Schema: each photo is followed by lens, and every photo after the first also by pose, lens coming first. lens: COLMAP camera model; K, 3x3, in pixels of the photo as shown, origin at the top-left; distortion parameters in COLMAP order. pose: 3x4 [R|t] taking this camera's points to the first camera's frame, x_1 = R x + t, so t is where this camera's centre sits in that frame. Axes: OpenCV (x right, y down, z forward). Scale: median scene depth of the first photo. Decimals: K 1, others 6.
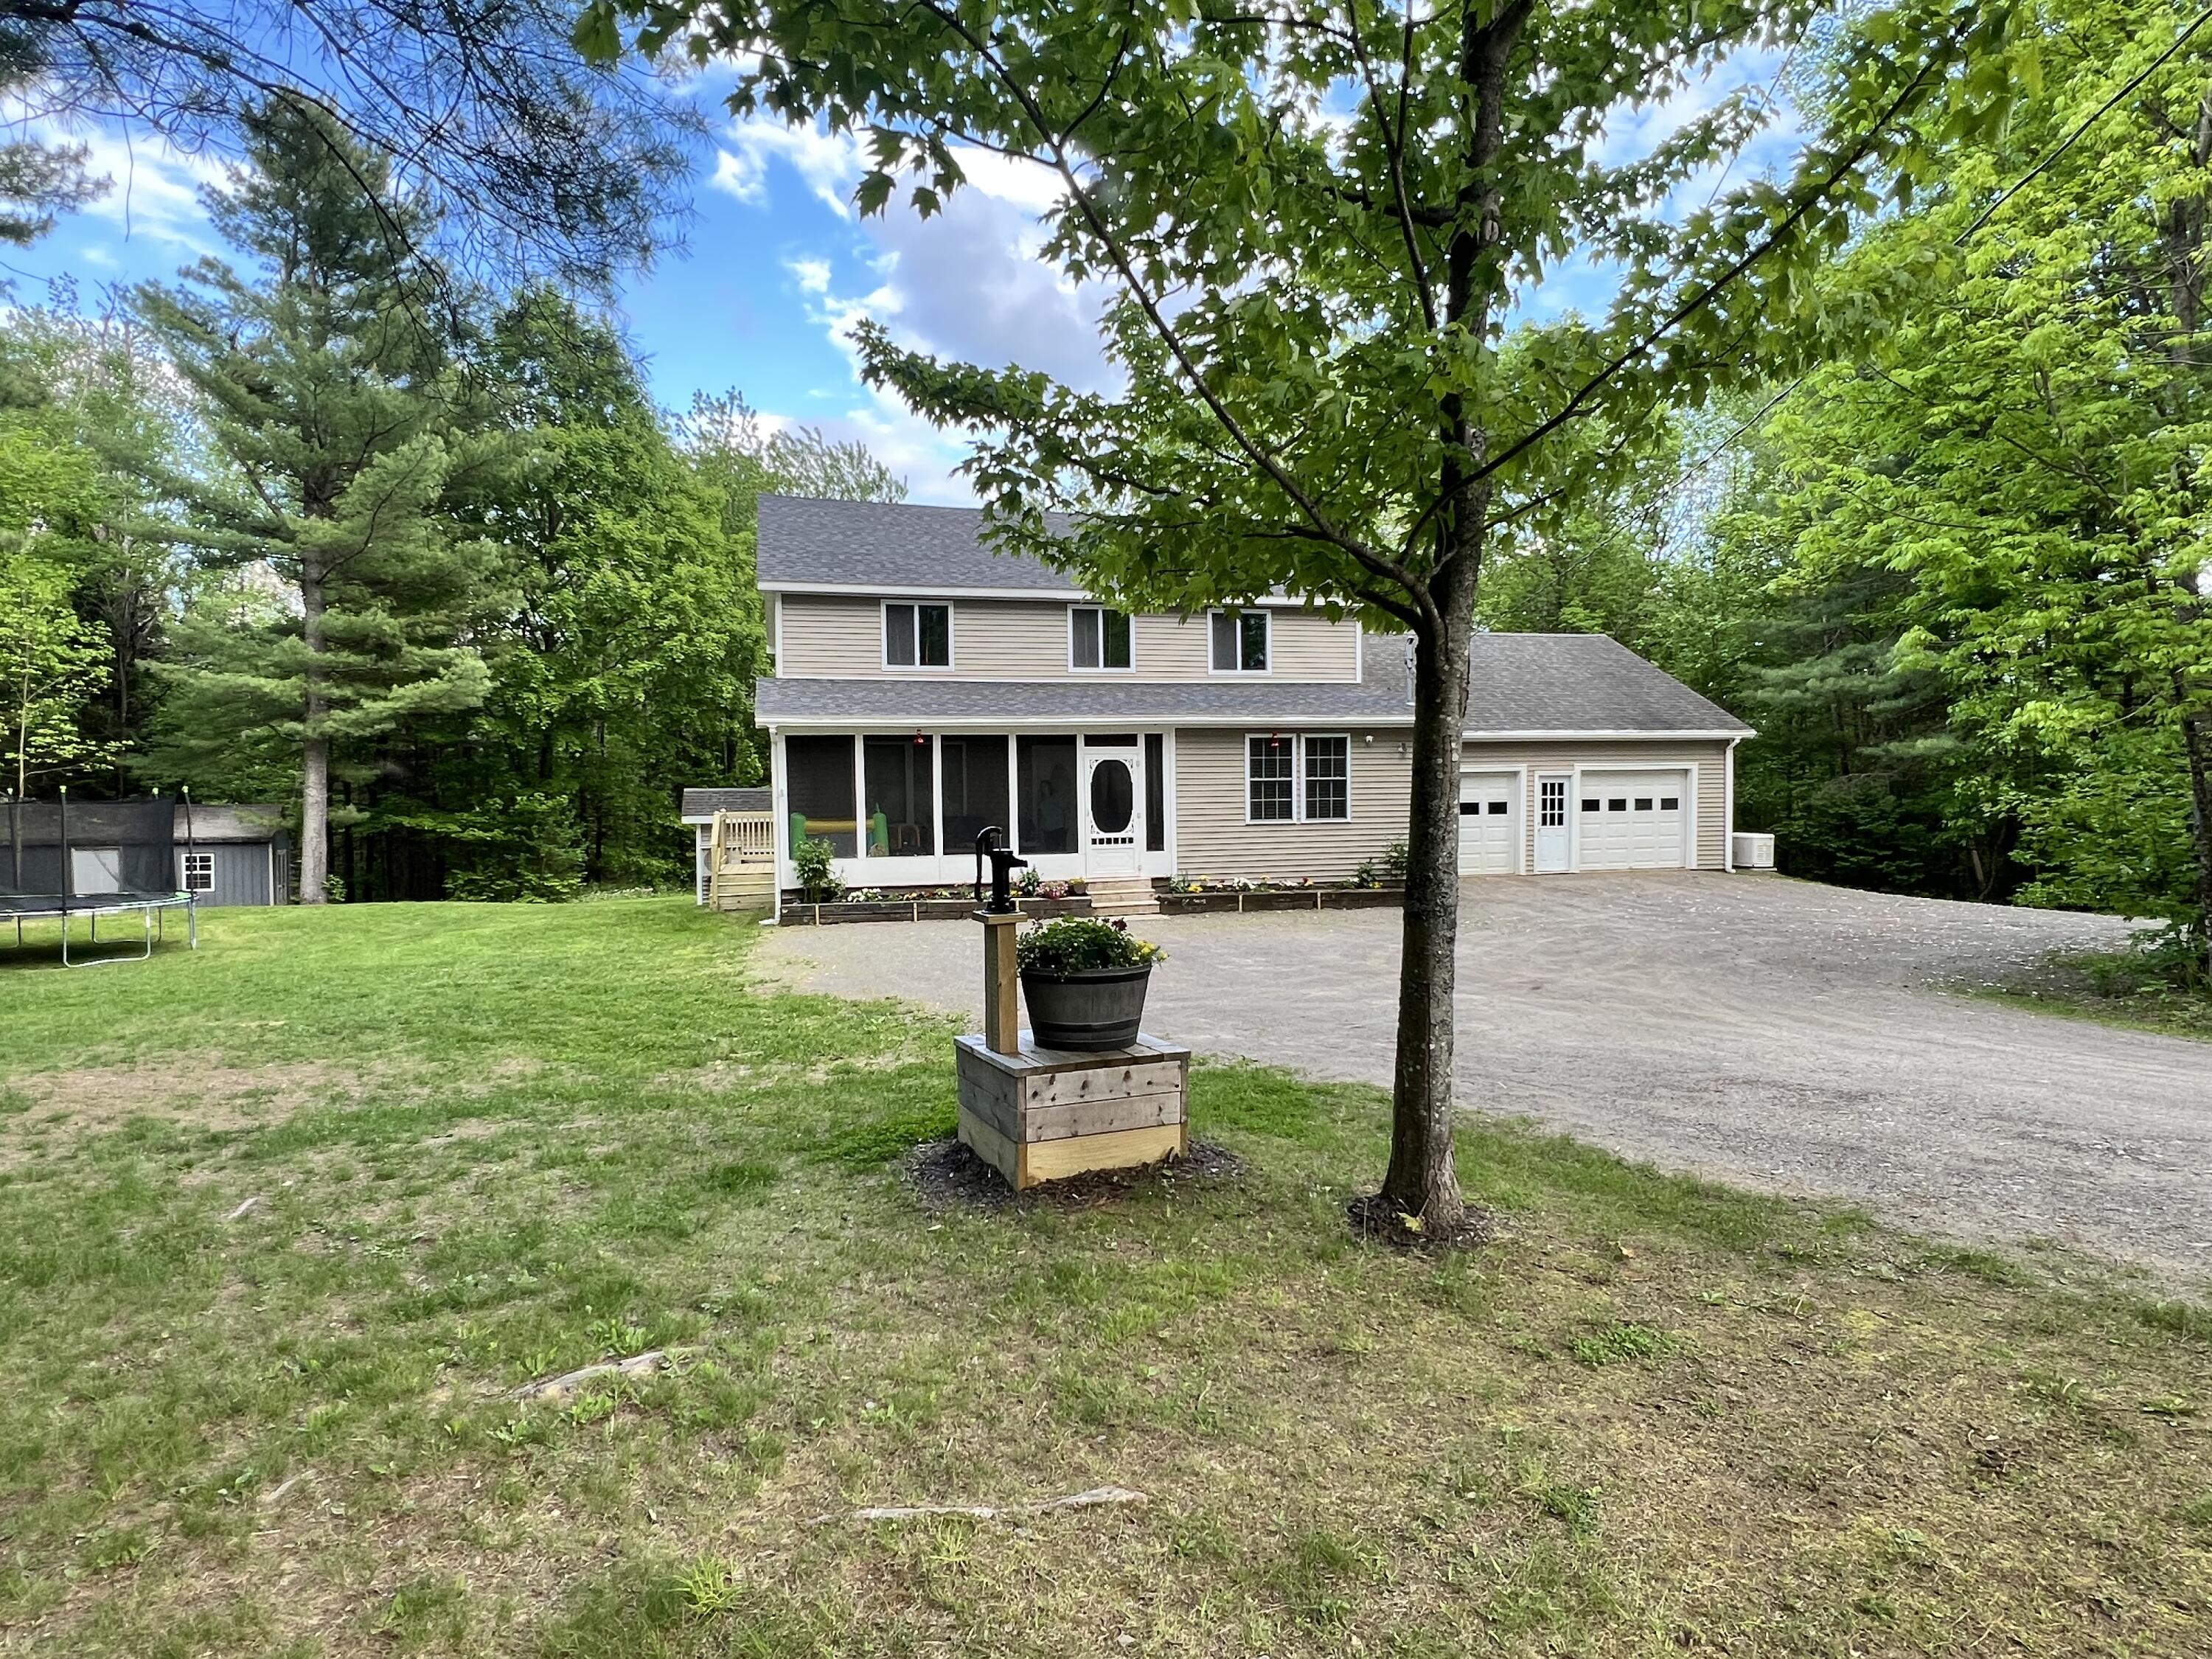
lens RADIAL K [[1234.0, 0, 1095.1], [0, 1234.0, 835.1], [0, 0, 1]] dist [-0.003864, 0.003868]
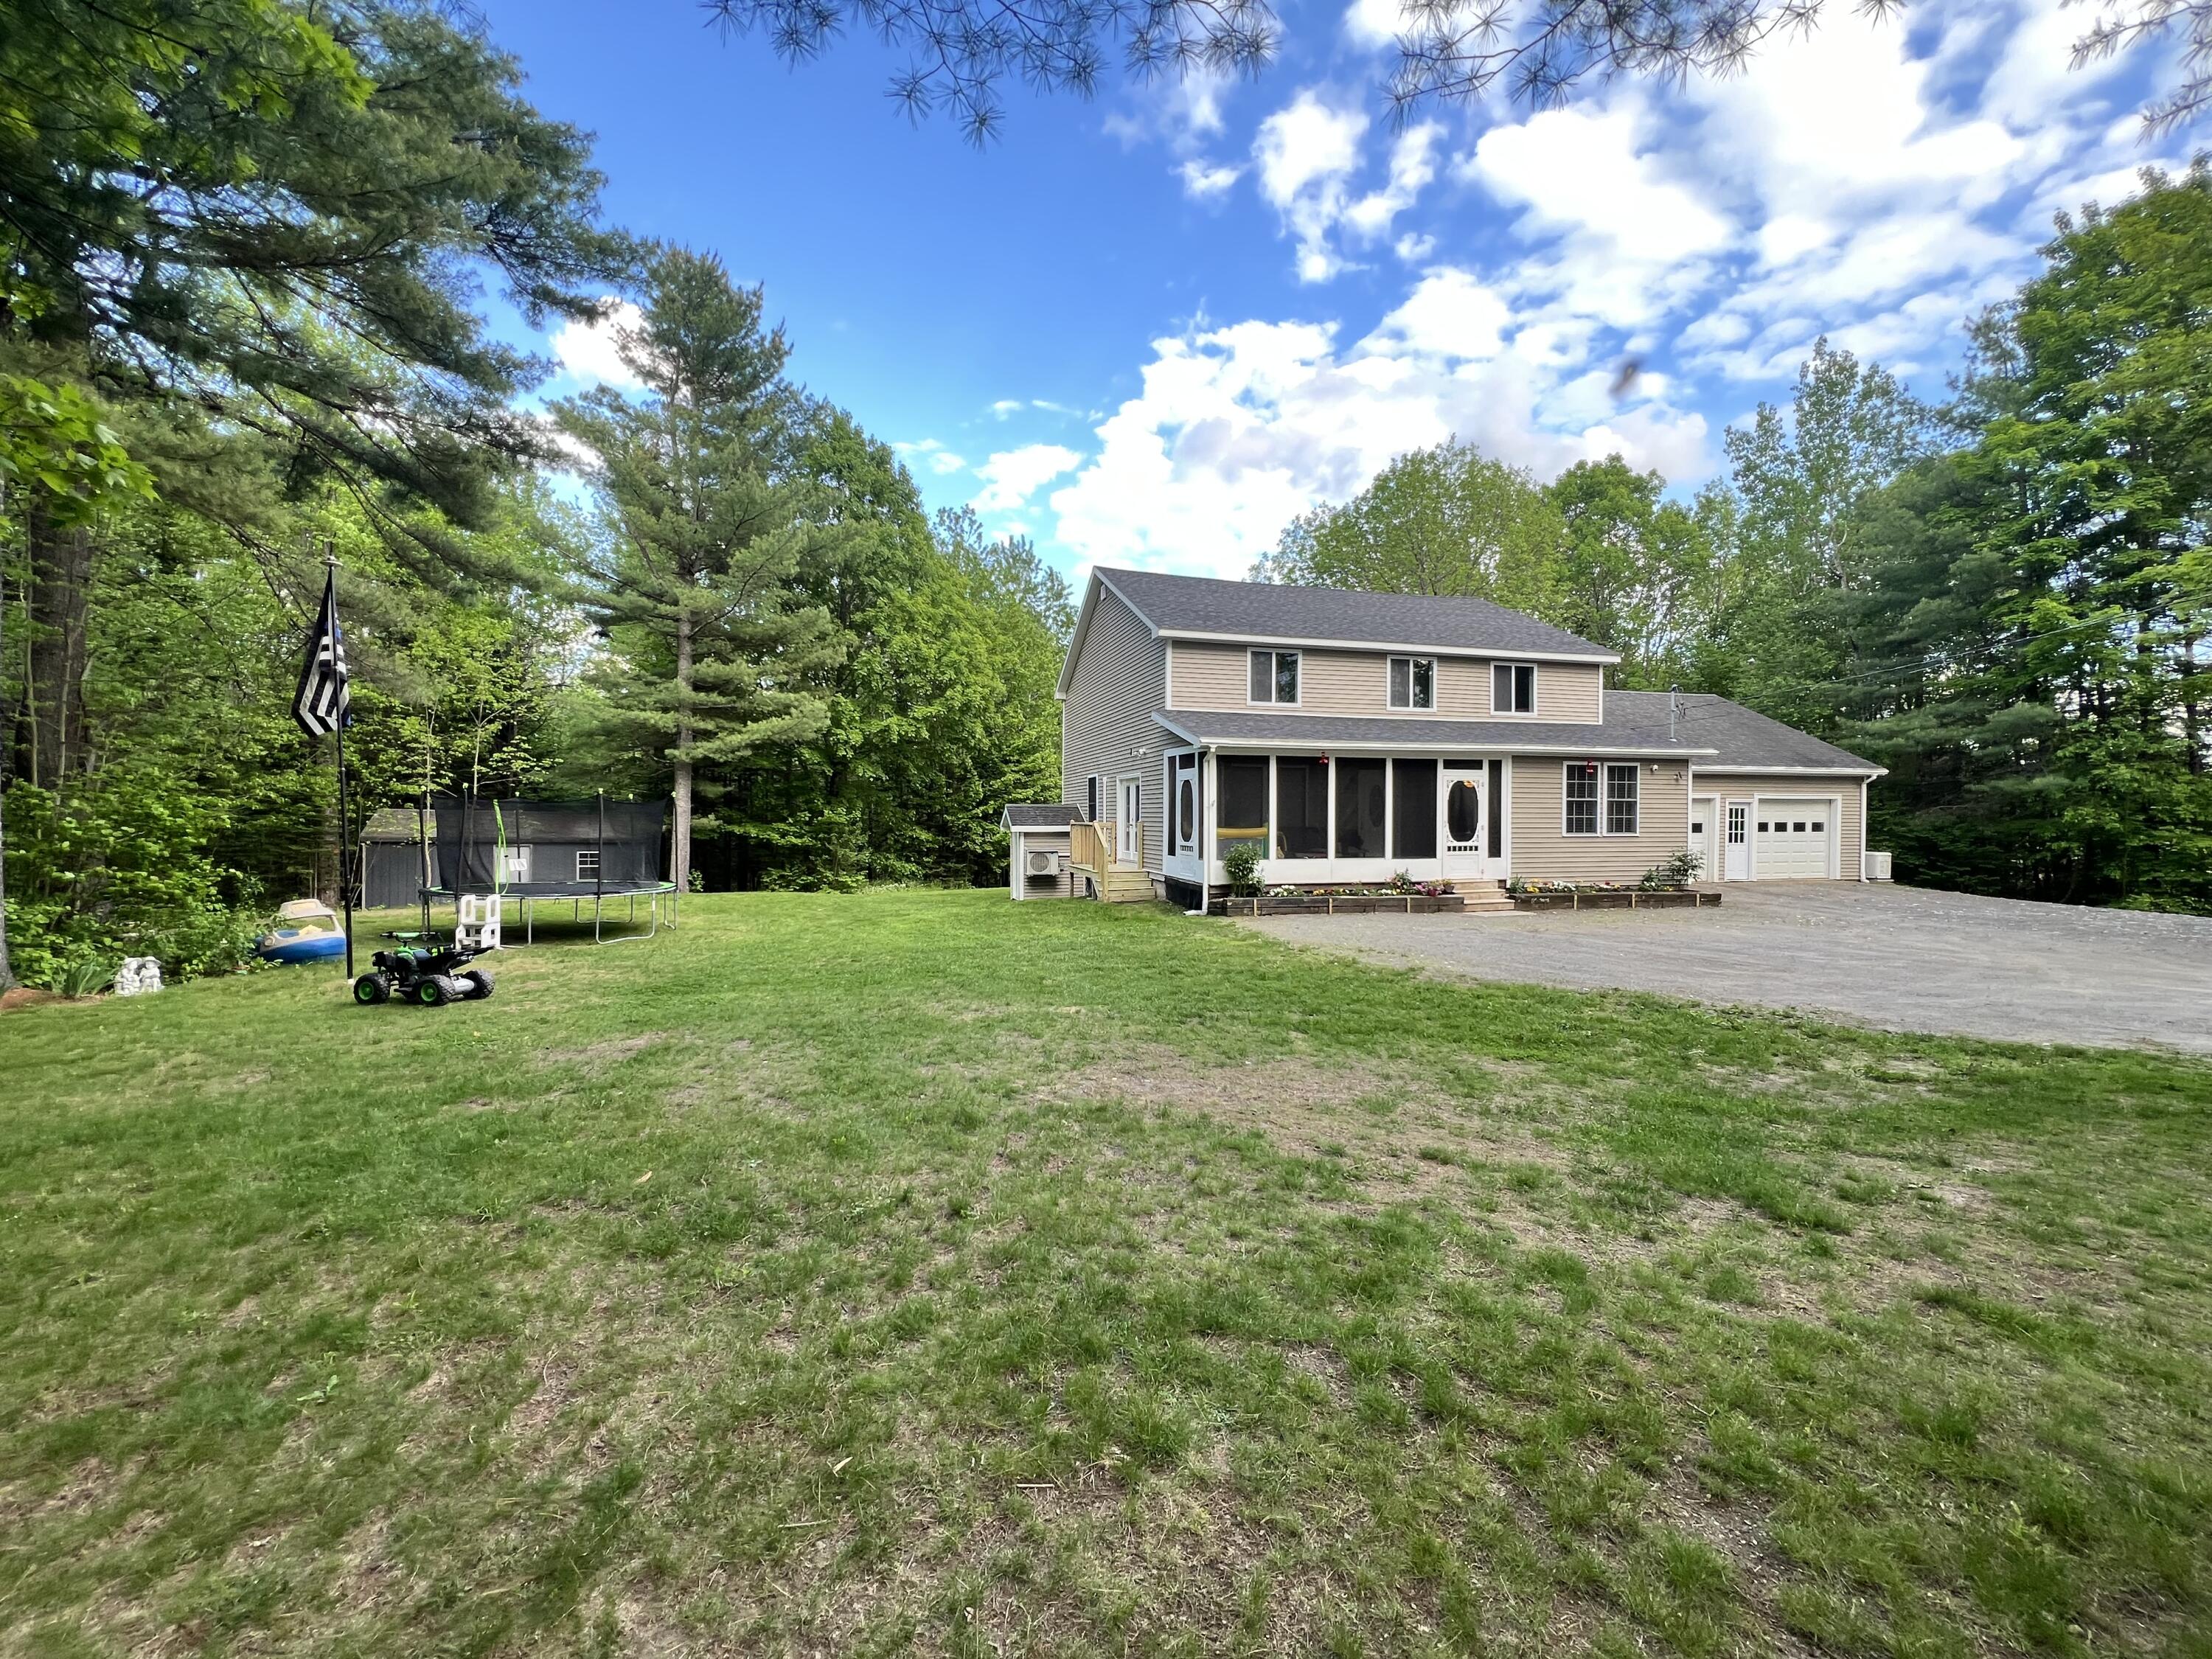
lens RADIAL K [[887.1, 0, 1097.7], [0, 887.1, 831.7], [0, 0, 1]] dist [-0.003388, 0.001207]
pose [[0.999793, 0.014195, 0.014583, -0.285658], [-0.013853, 0.999633, -0.023294, 0.010855], [-0.014909, 0.023087, 0.999622, 0.118107]]
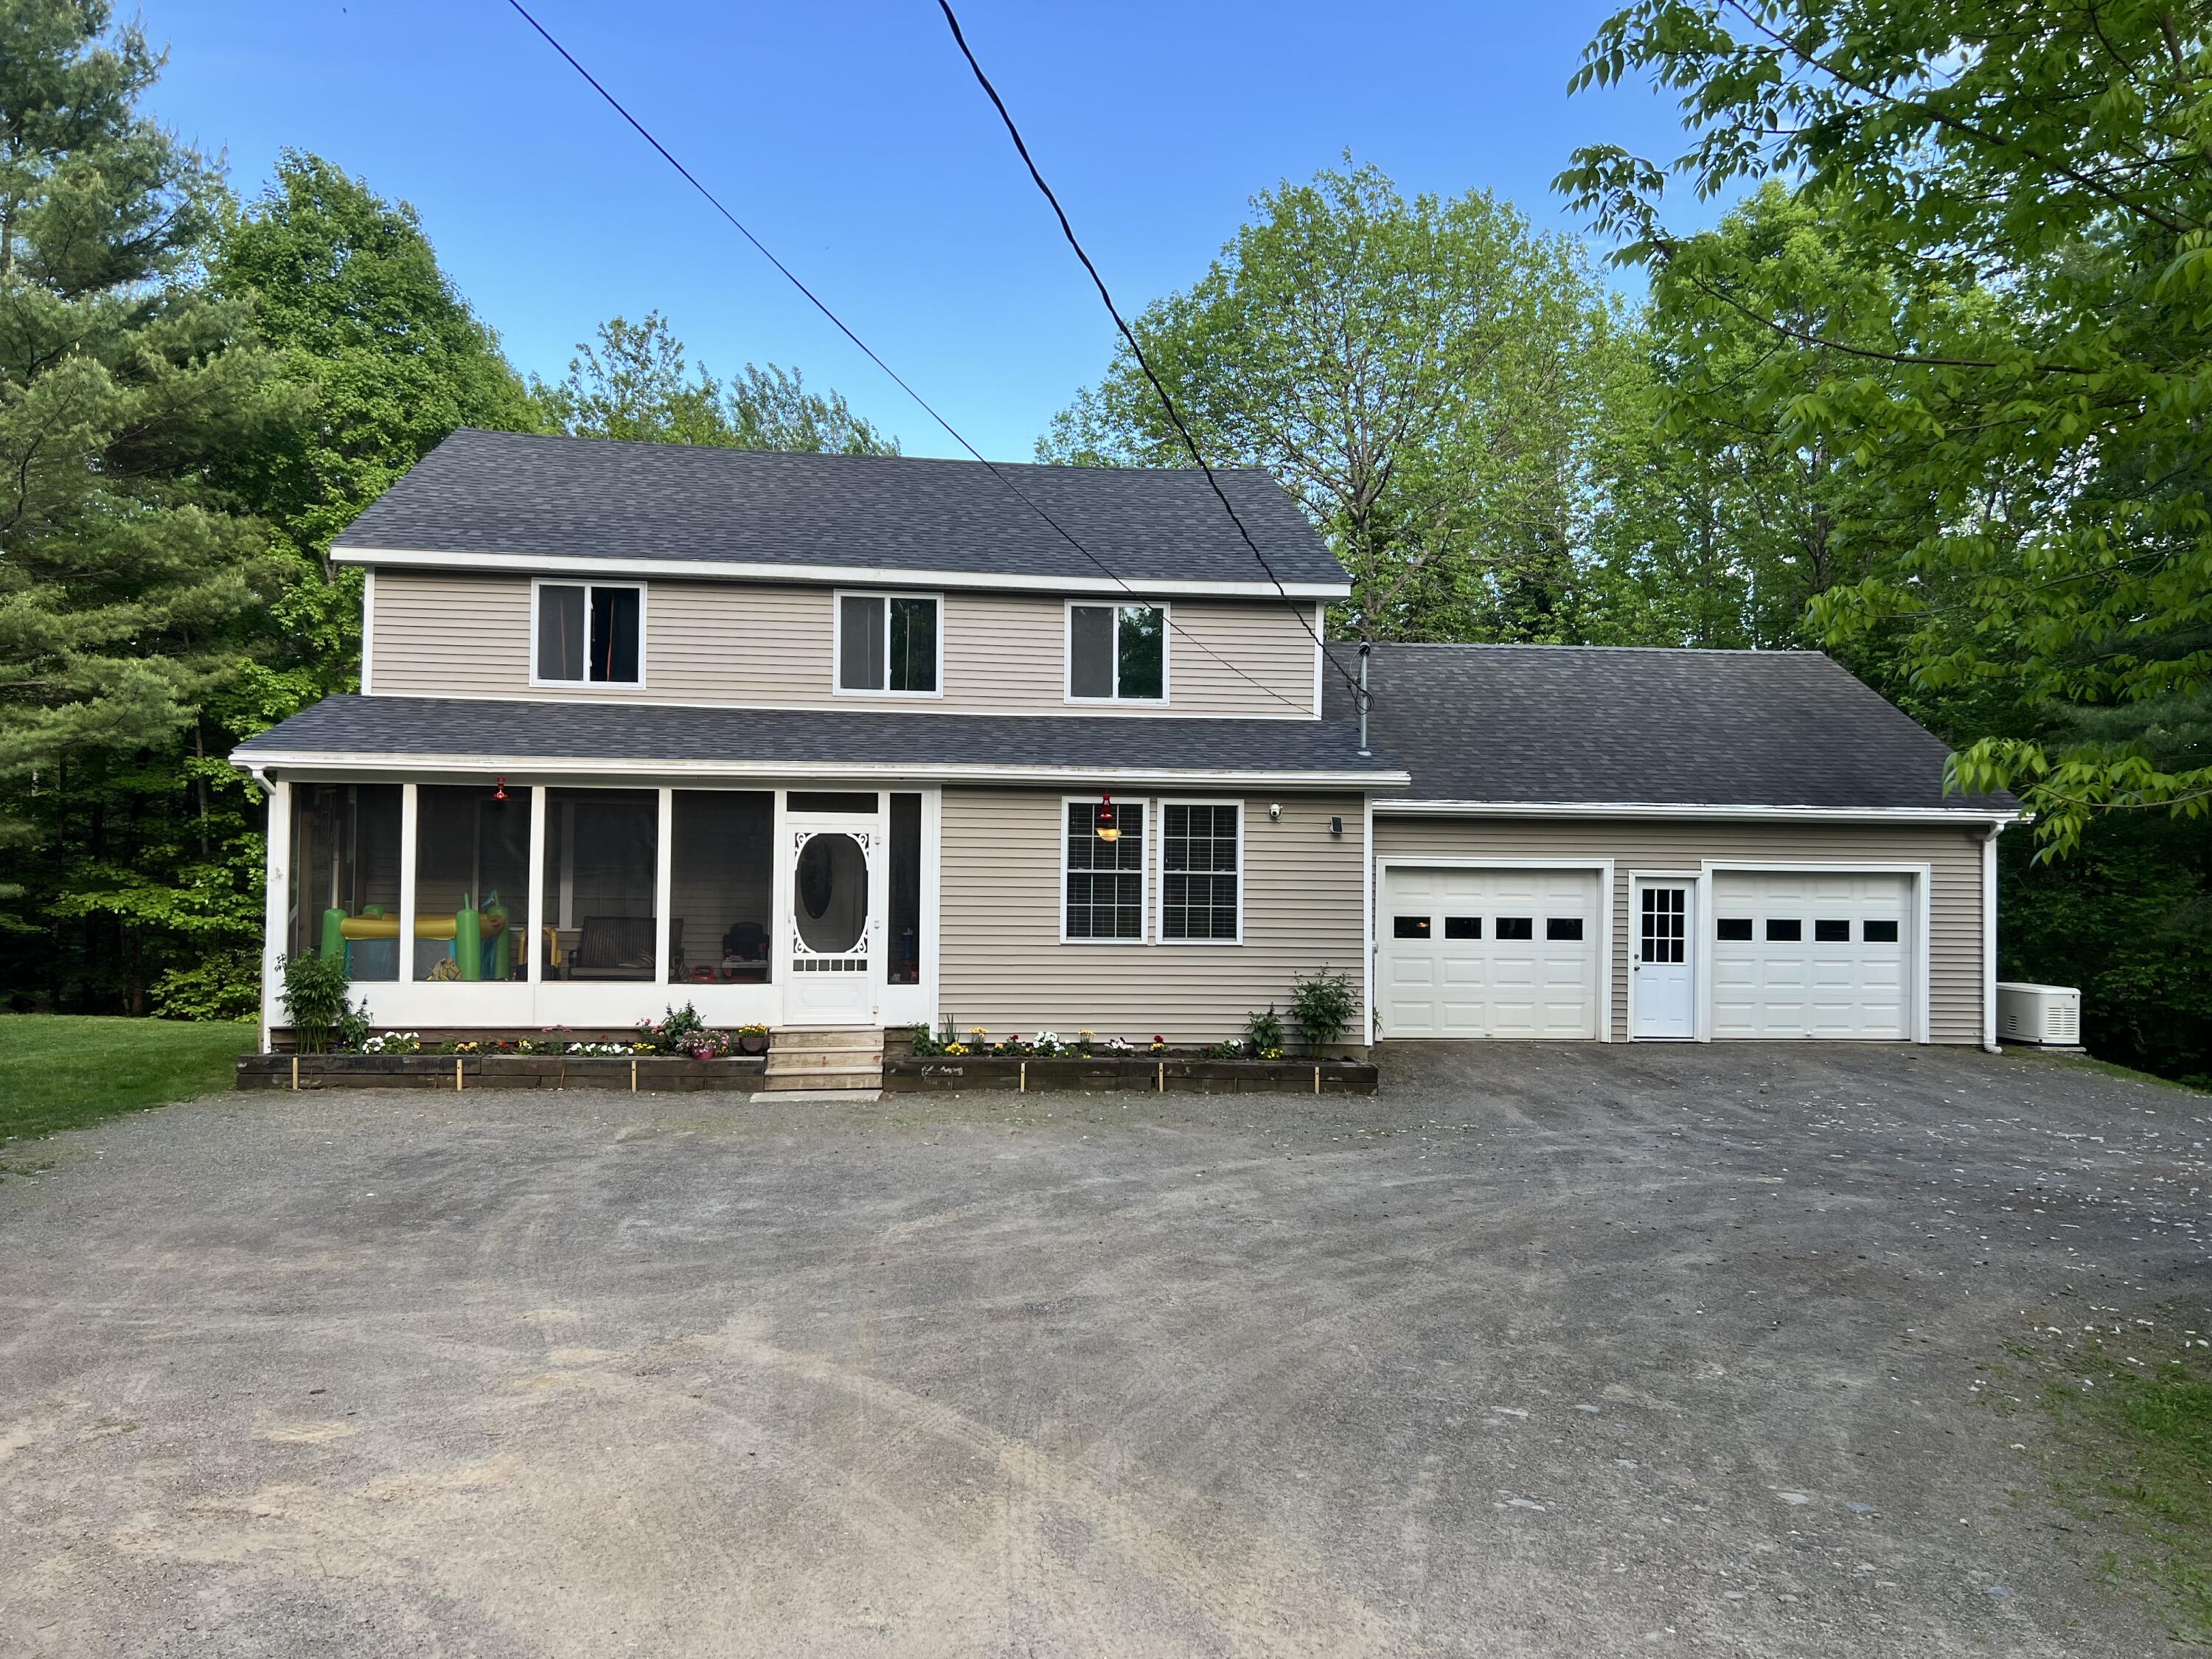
lens RADIAL K [[1661.4, 0, 1114.6], [0, 1661.4, 826.6], [0, 0, 1]] dist [0.066328, -0.072745]
pose [[0.991145, 0.022521, -0.130857, 0.212156], [-0.031151, 0.997446, -0.064280, -0.012333], [0.129075, 0.067787, 0.989315, 0.156458]]
